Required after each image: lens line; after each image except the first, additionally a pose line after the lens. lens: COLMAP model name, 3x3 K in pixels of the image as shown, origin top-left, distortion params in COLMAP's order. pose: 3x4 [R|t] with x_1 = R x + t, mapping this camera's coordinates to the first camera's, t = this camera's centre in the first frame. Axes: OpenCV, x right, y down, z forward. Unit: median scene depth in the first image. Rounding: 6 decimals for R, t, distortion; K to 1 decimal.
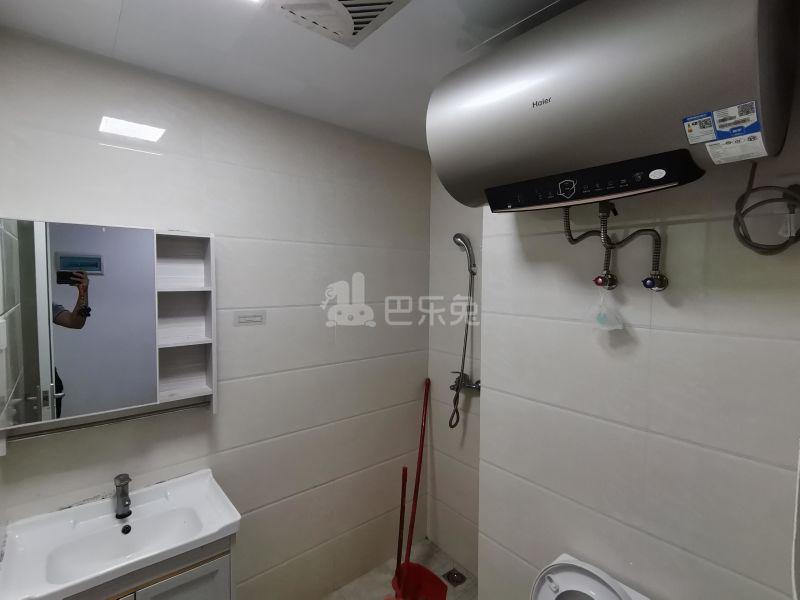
lens RADIAL K [[393.4, 0, 398.9], [0, 393.4, 296.4], [0, 0, 1]] dist [0.039022, -0.023918]
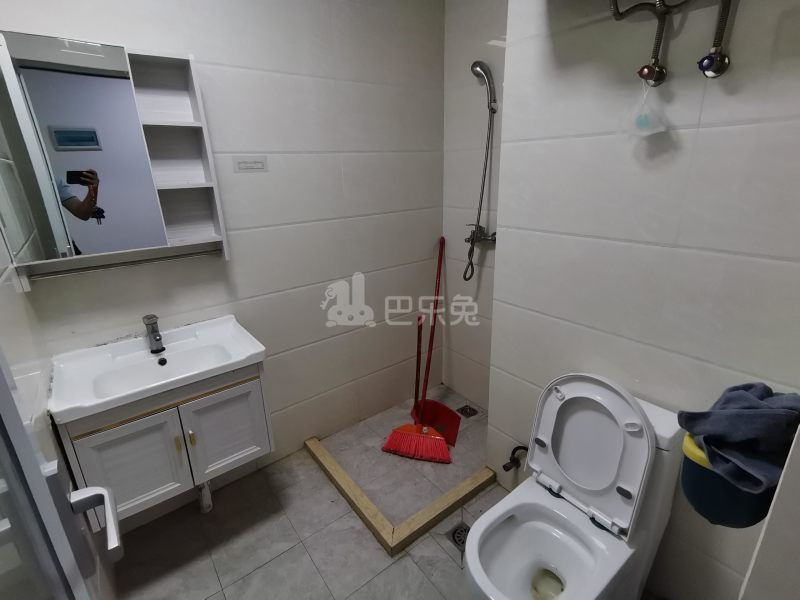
lens RADIAL K [[393.4, 0, 398.9], [0, 393.4, 296.4], [0, 0, 1]] dist [0.039022, -0.023918]
pose [[0.998710, -0.024957, -0.044226, 0.008315], [0.036051, 0.961808, 0.271340, 0.122785], [0.035765, -0.272584, 0.961467, 0.029091]]
